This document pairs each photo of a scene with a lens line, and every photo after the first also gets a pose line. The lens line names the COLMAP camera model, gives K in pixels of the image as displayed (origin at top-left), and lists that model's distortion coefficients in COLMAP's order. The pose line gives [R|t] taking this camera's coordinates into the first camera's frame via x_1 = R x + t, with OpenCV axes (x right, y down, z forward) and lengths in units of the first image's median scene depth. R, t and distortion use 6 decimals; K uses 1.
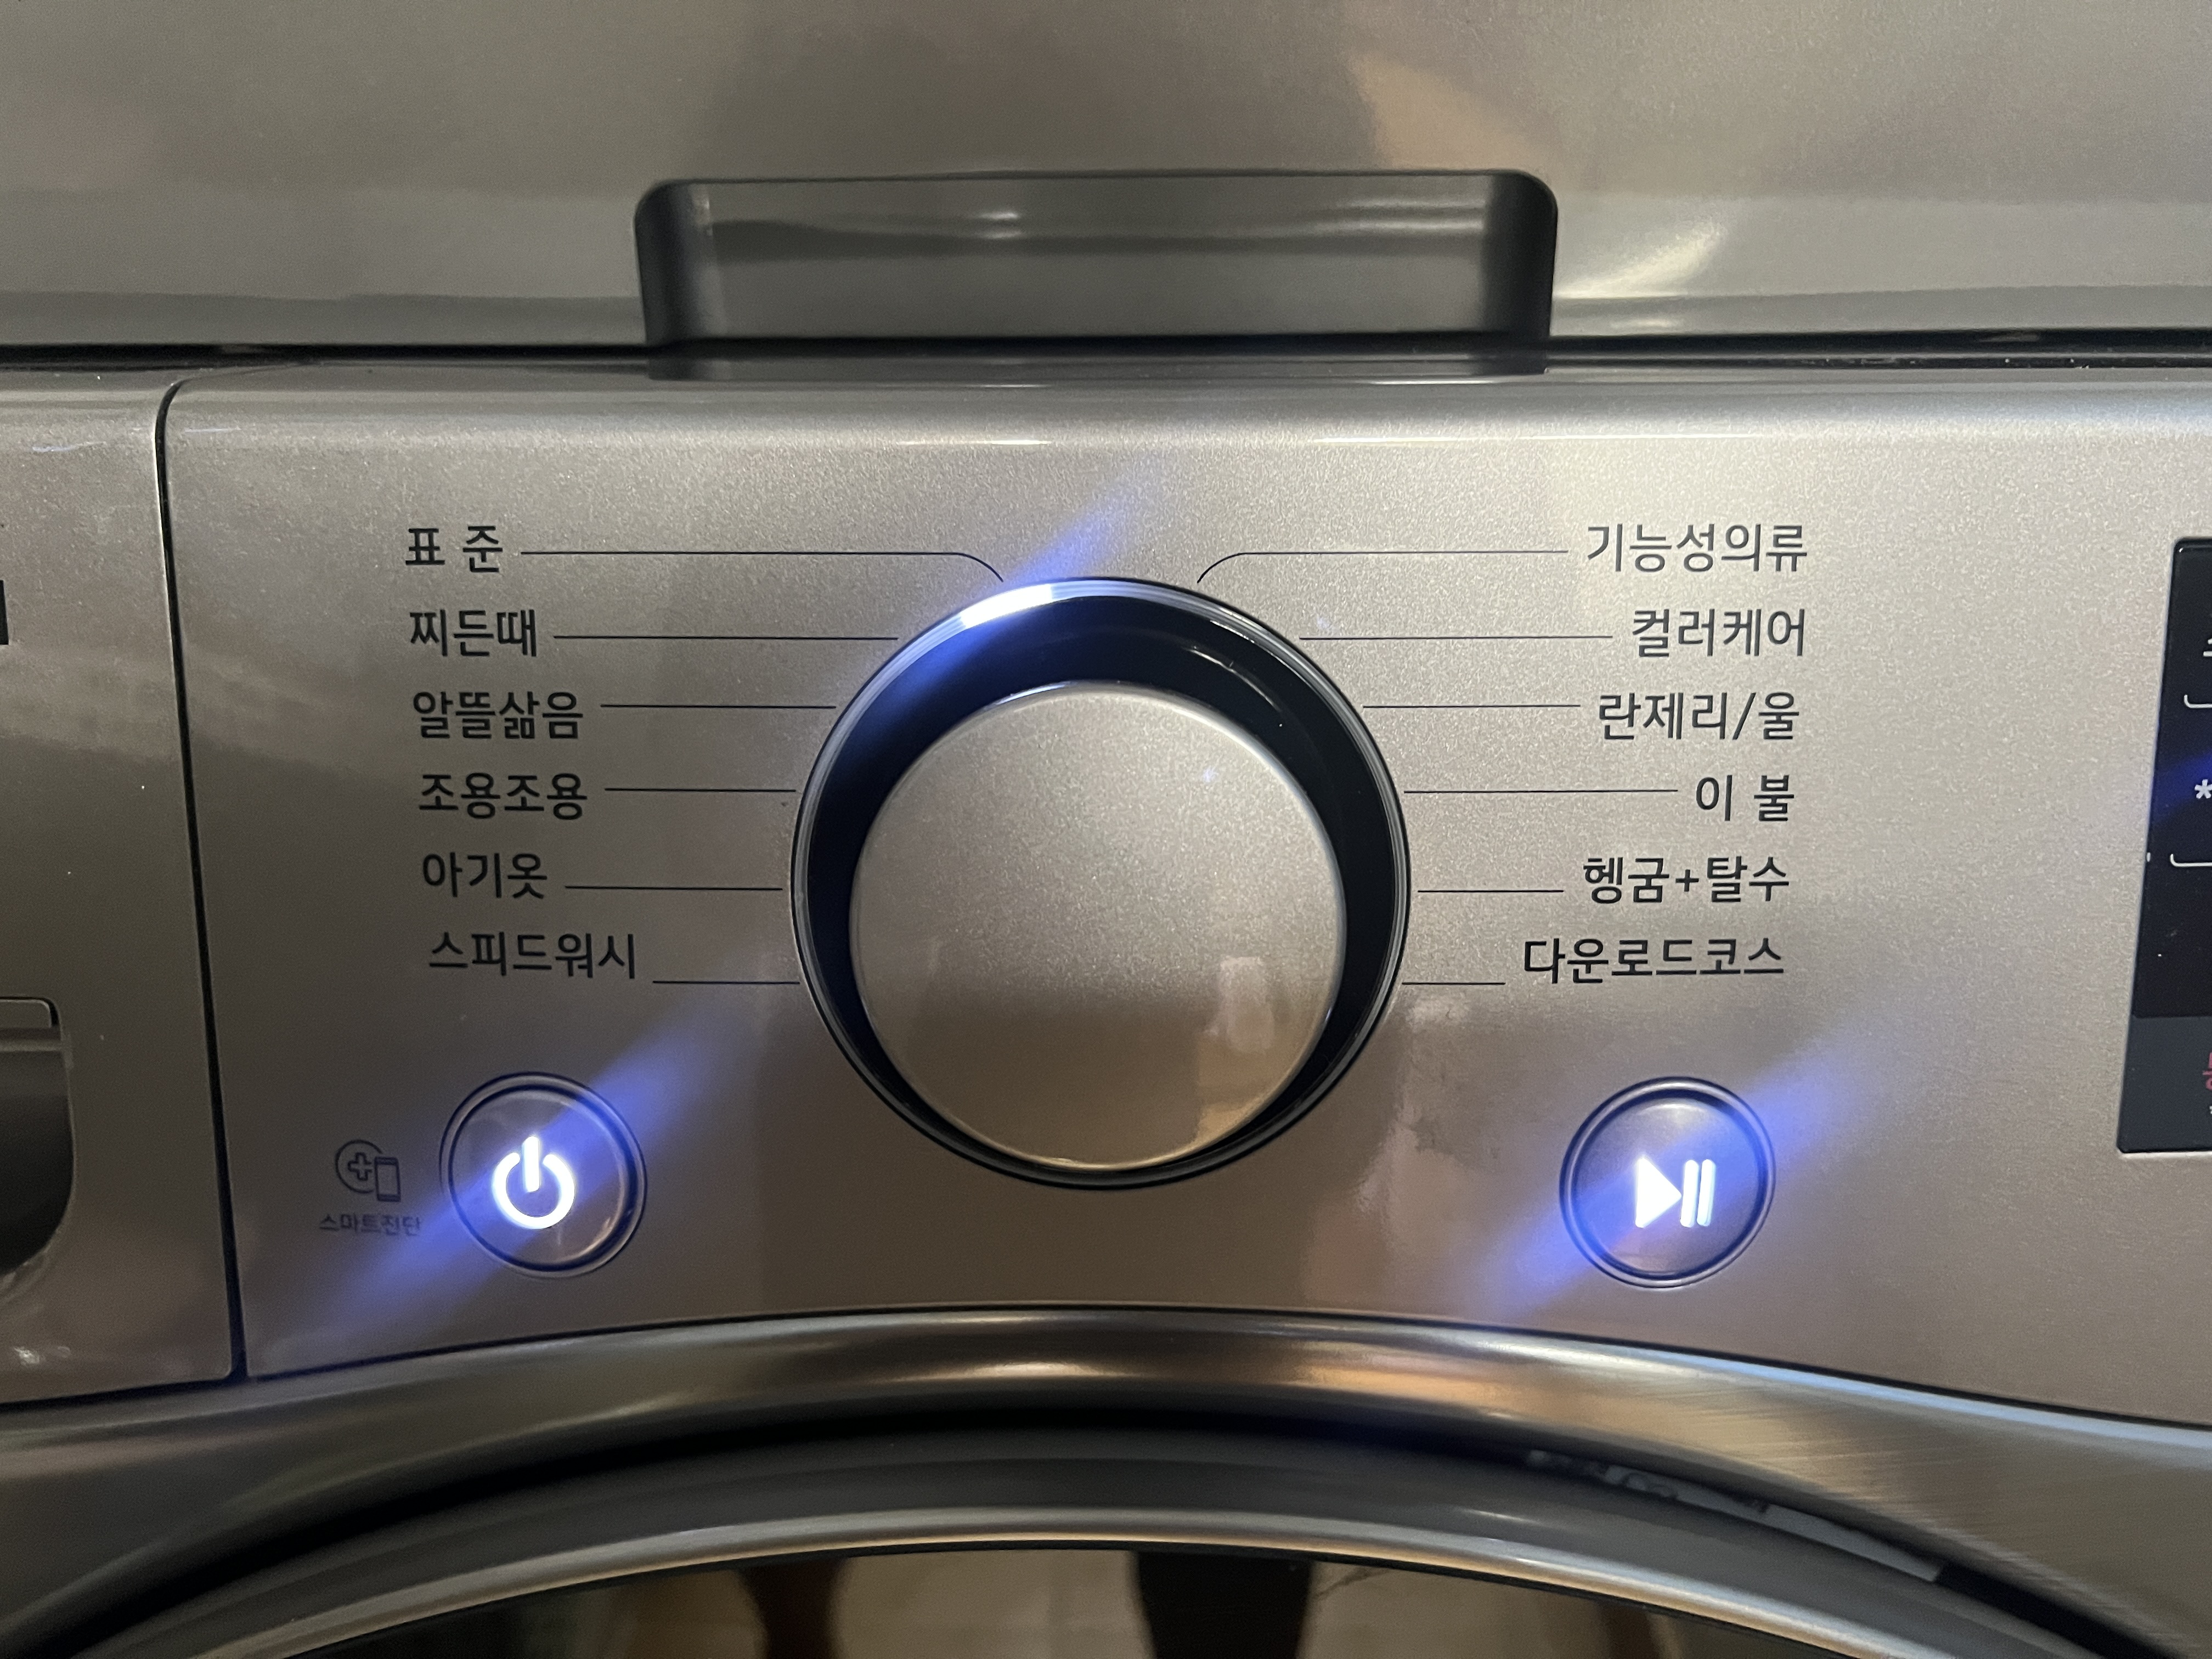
lens RADIAL K [[1665.0, 0, 1075.0], [0, 1665.0, 770.3], [0, 0, 1]] dist [0.050202, -0.072057]
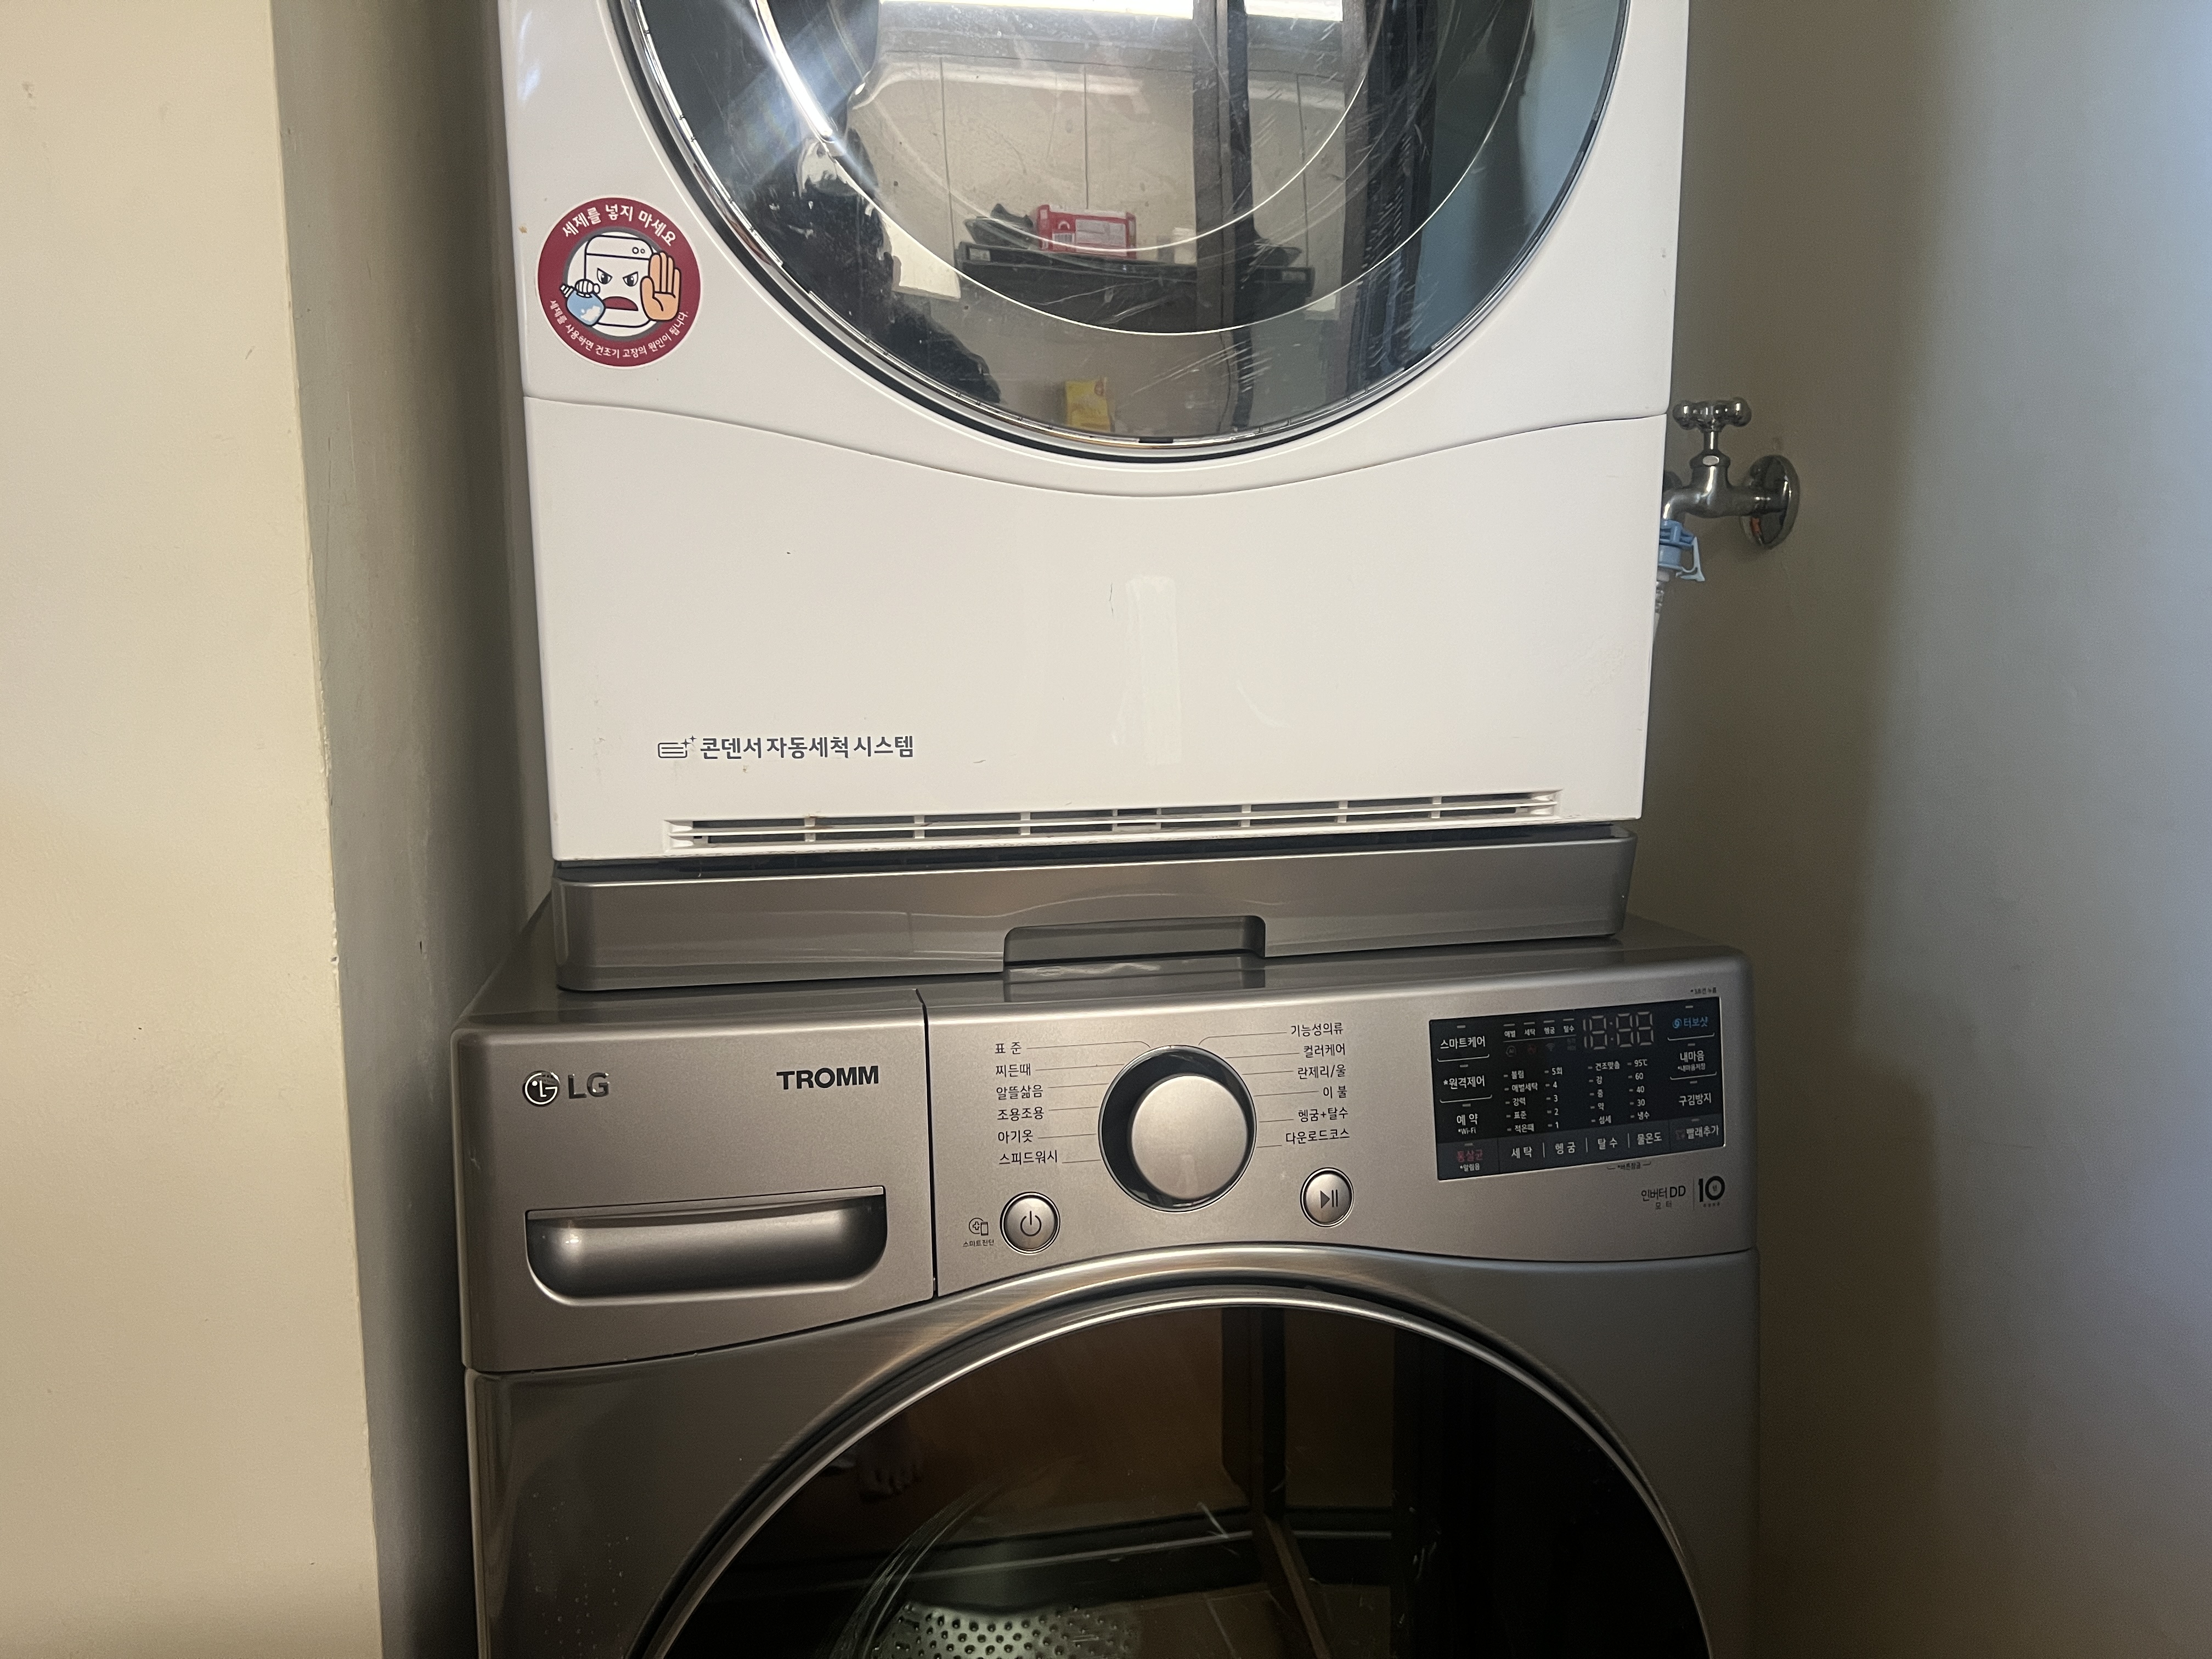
lens RADIAL K [[1665.0, 0, 1110.6], [0, 1665.0, 832.3], [0, 0, 1]] dist [0.050202, -0.072057]
pose [[0.974953, -0.034415, 0.219733, -0.959852], [0.074785, 0.981157, -0.178150, 0.076963], [-0.209462, 0.190121, 0.959156, -2.780444]]
